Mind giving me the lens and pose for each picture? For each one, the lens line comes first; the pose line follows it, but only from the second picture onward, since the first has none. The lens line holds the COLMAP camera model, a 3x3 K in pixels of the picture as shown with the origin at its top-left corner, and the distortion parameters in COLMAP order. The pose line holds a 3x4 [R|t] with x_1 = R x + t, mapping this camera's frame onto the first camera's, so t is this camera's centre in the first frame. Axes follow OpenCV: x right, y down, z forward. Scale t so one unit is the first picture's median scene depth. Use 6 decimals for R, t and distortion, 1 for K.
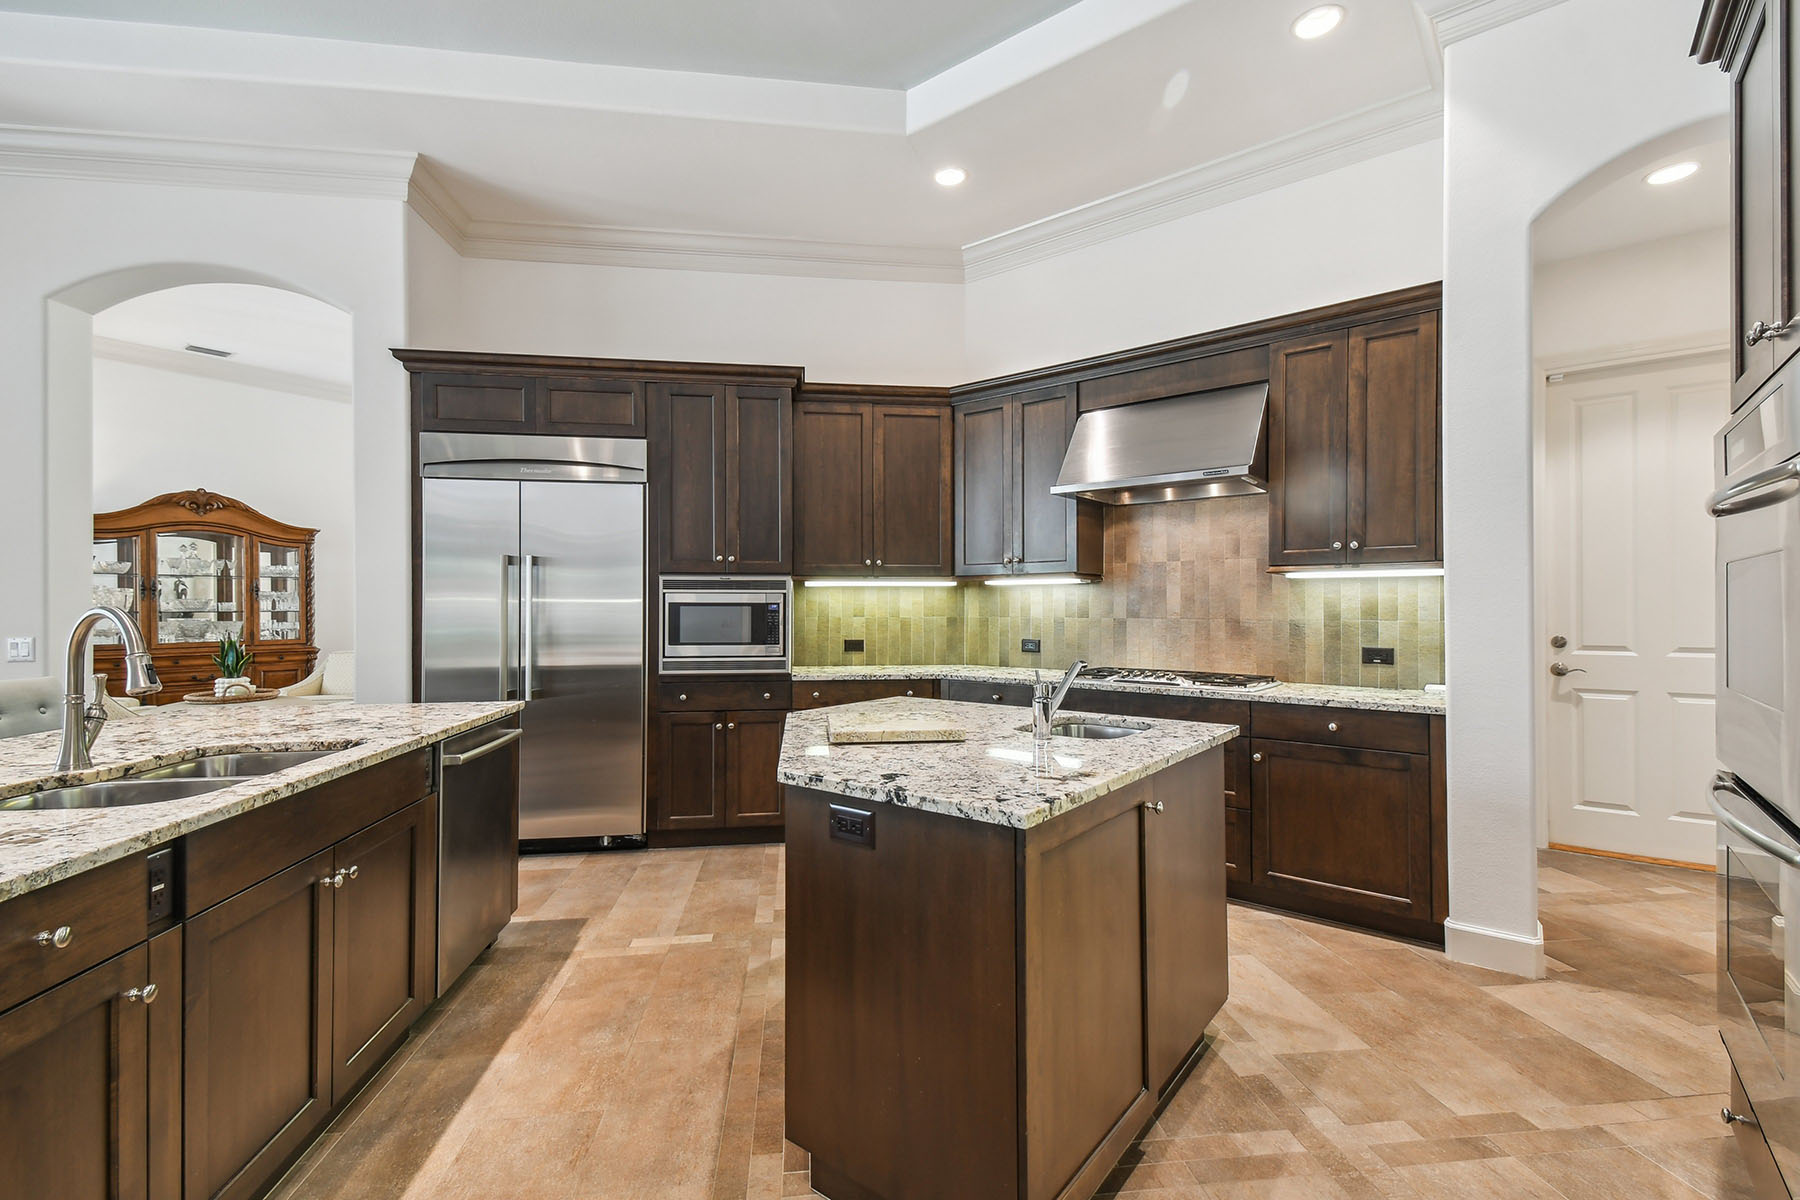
lens RADIAL K [[787.6, 0, 899.7], [0, 787.6, 609.3], [0, 0, 1]] dist [0.049161, -0.020716]
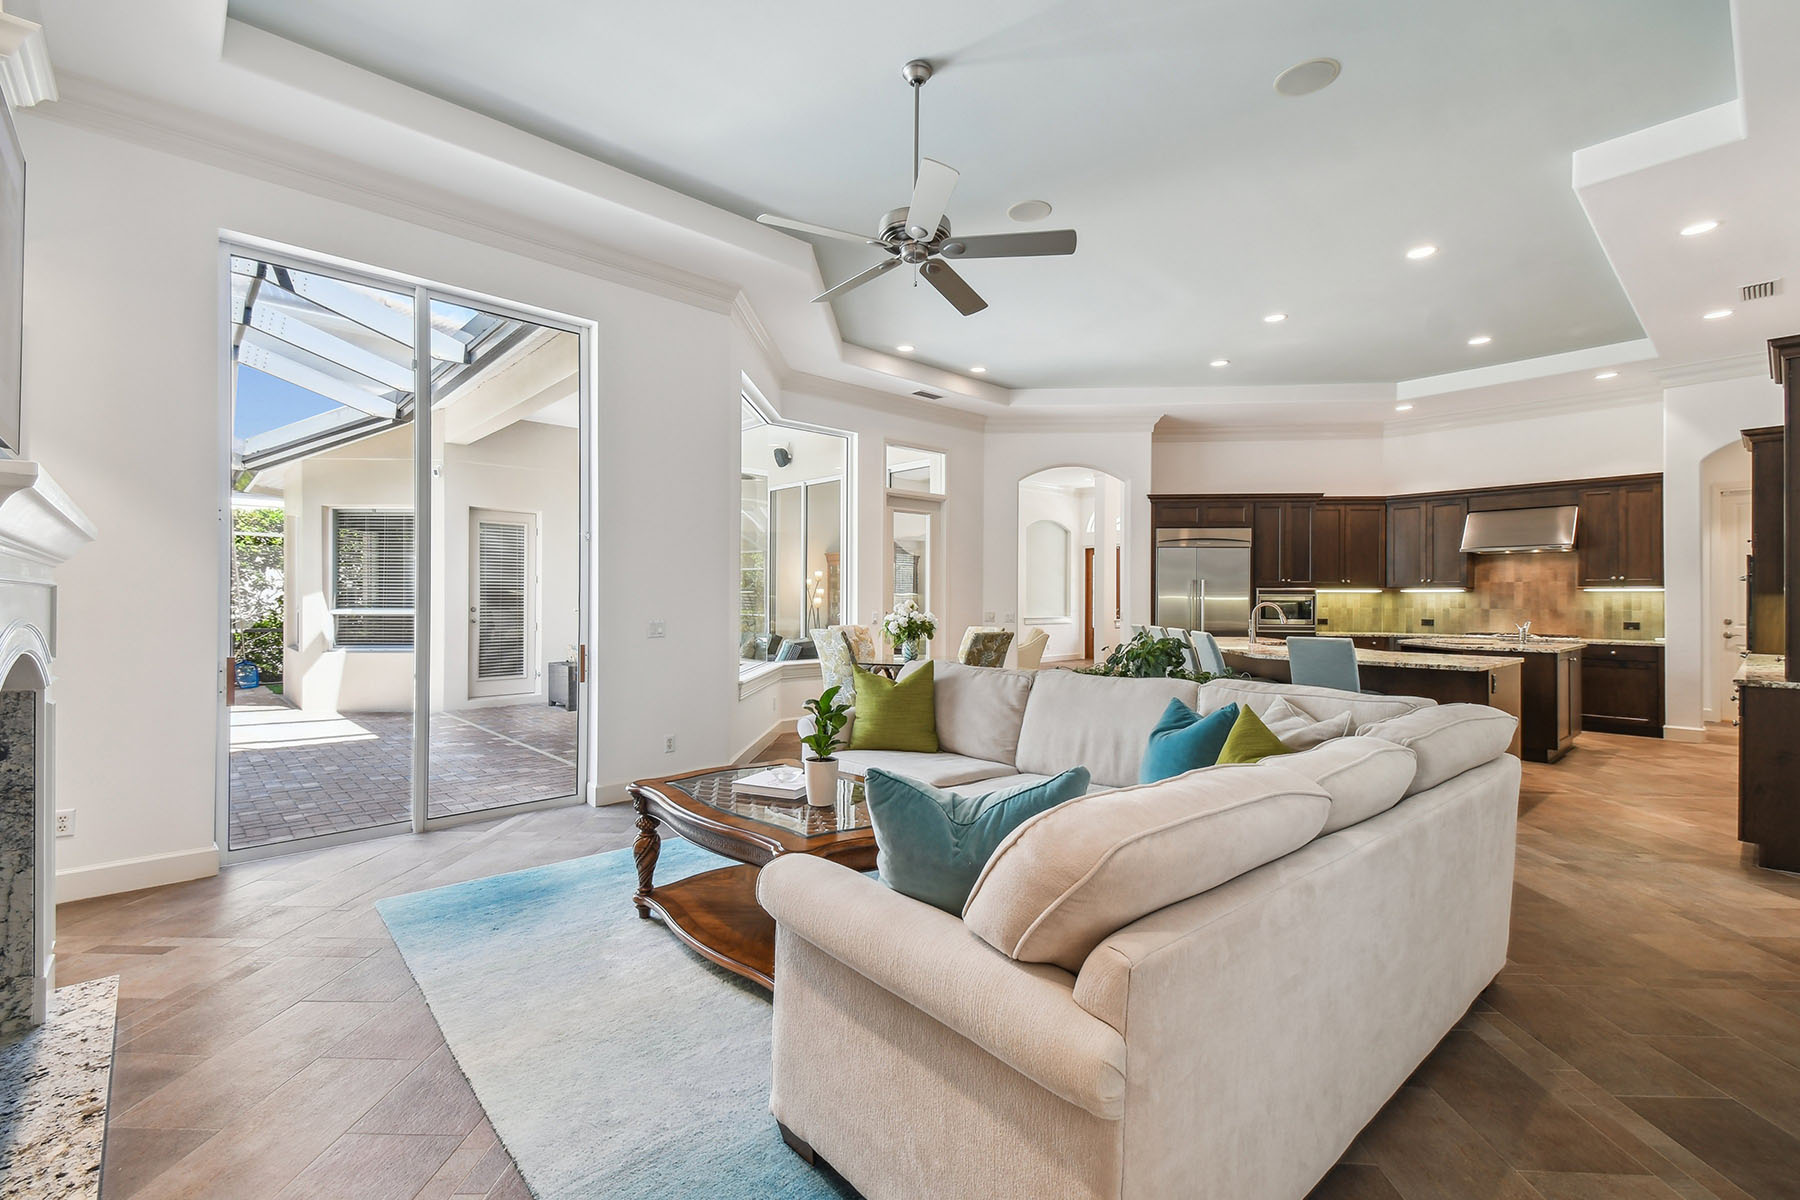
lens RADIAL K [[787.6, 0, 899.9], [0, 787.6, 598.2], [0, 0, 1]] dist [0.049161, -0.020716]
pose [[0.986184, 0.004201, -0.165599, -0.952003], [-0.004812, 0.999983, -0.003291, -0.002554], [0.165582, 0.004043, 0.986188, -1.427534]]
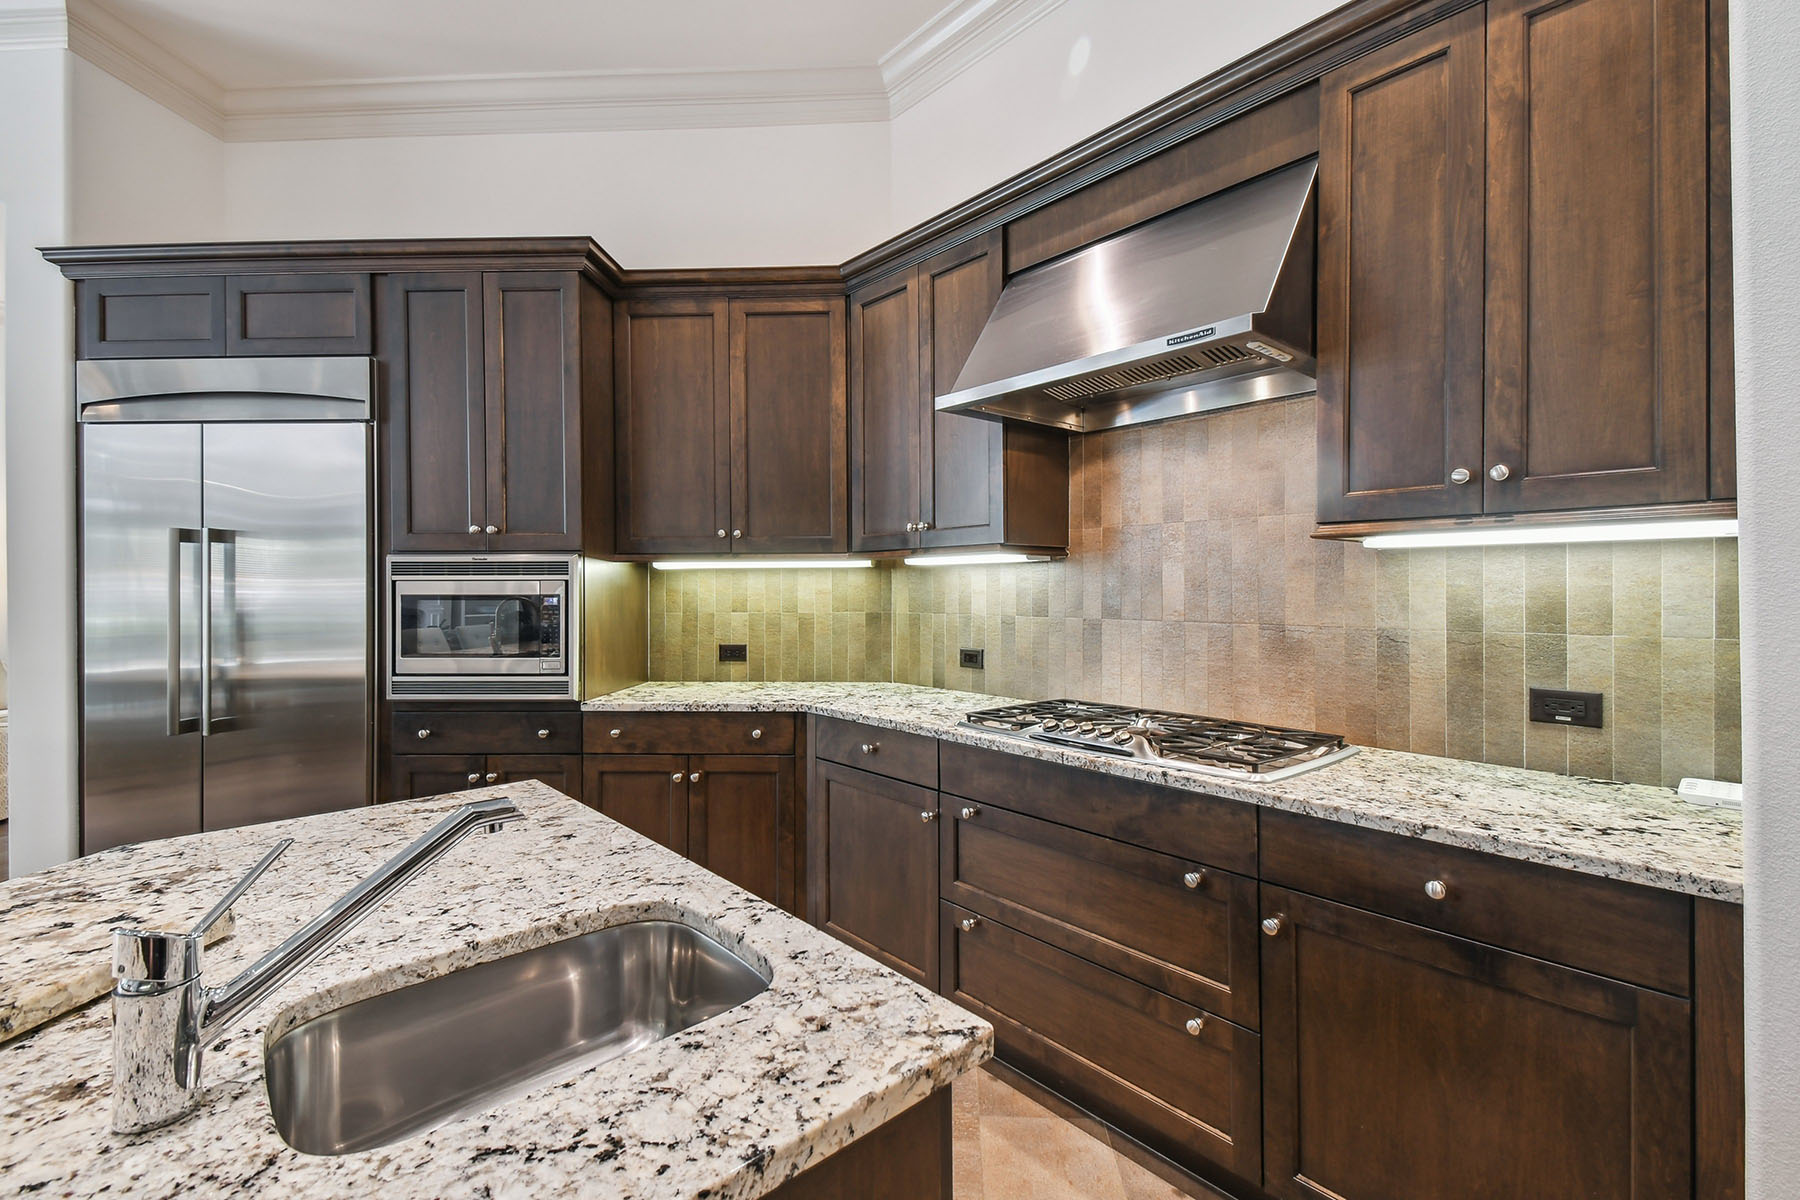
lens RADIAL K [[787.6, 0, 903.2], [0, 787.6, 590.5], [0, 0, 1]] dist [0.049161, -0.020716]
pose [[0.983691, -0.002218, -0.179854, 0.265108], [0.002429, 0.999997, 0.000951, -0.012010], [0.179851, -0.001372, 0.983693, 0.407471]]
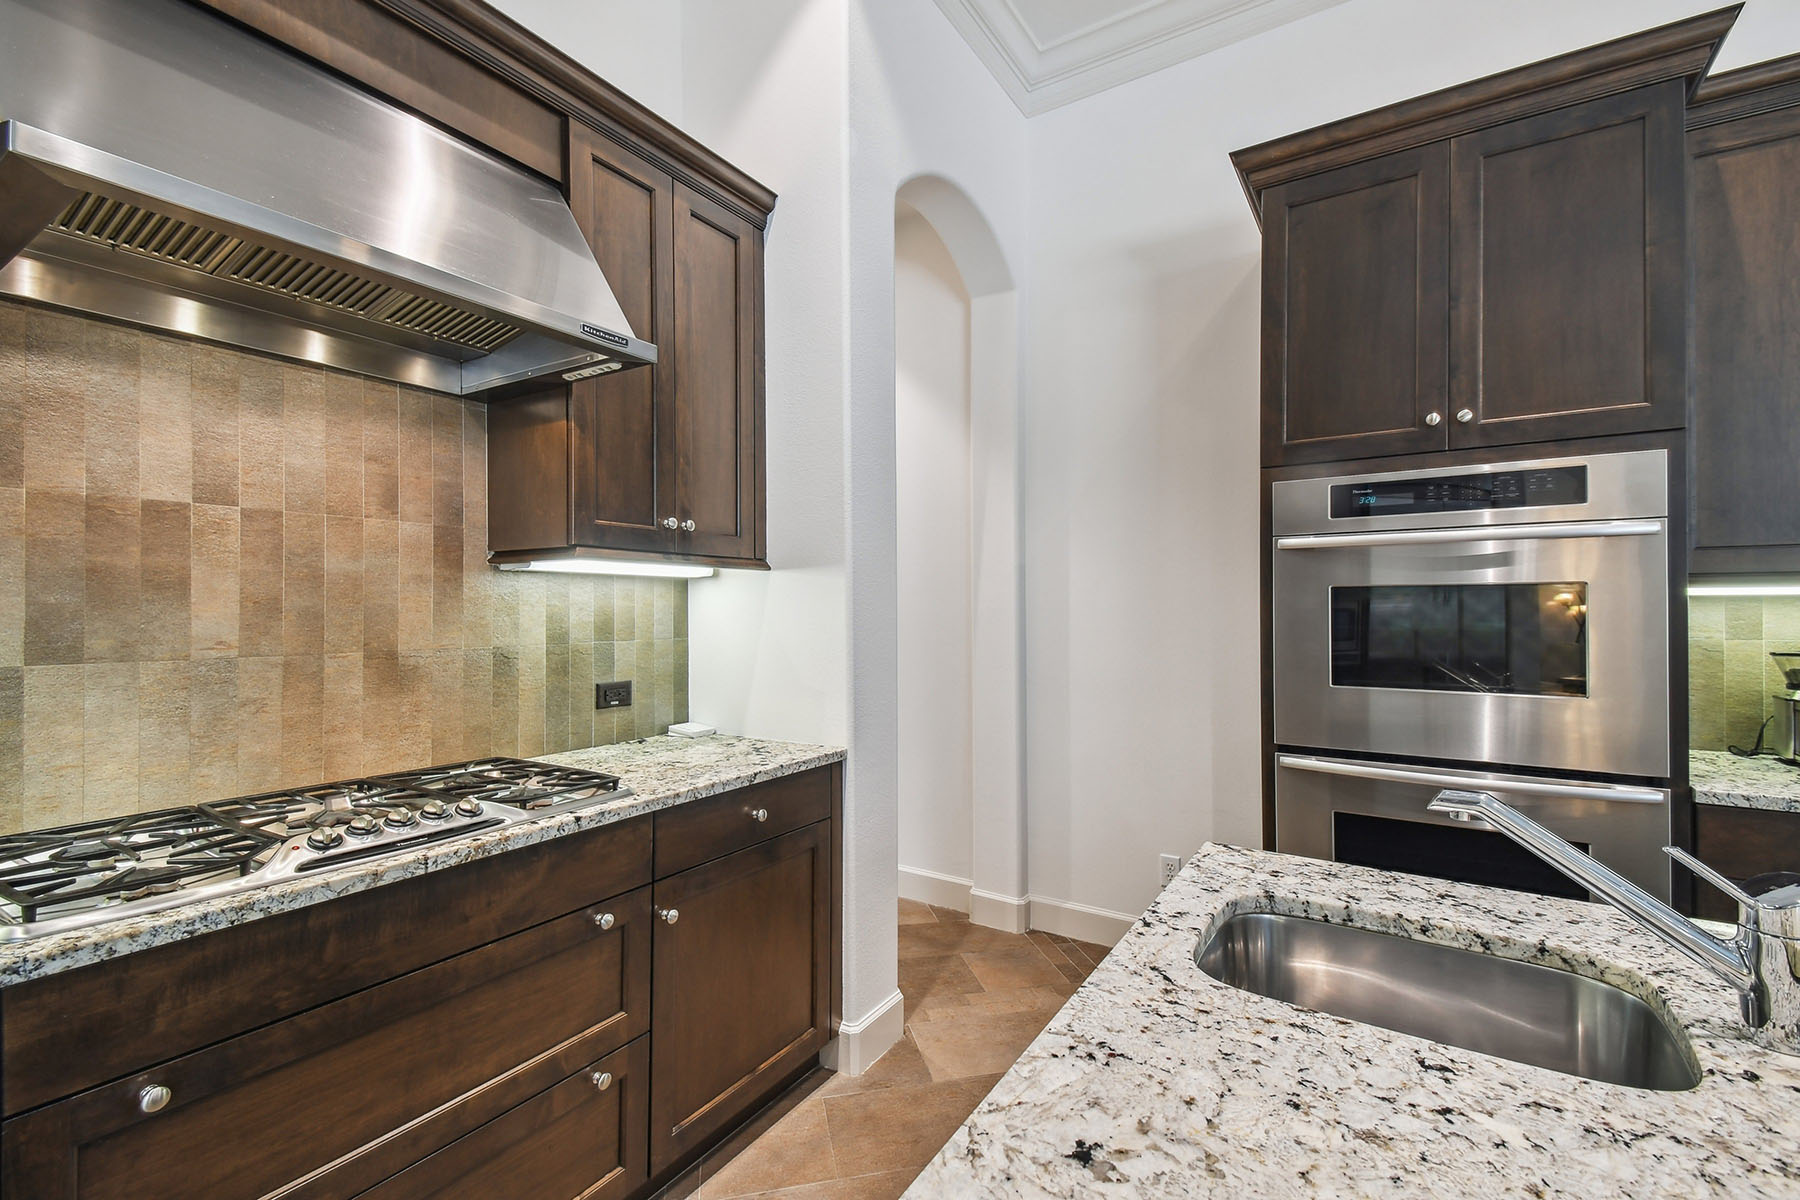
lens RADIAL K [[787.6, 0, 892.6], [0, 787.6, 603.9], [0, 0, 1]] dist [0.049161, -0.020716]
pose [[-0.078553, 0.005179, 0.996896, -0.061348], [0.004867, 0.999977, -0.004812, -0.010847], [-0.996898, 0.004474, -0.078577, 0.738576]]
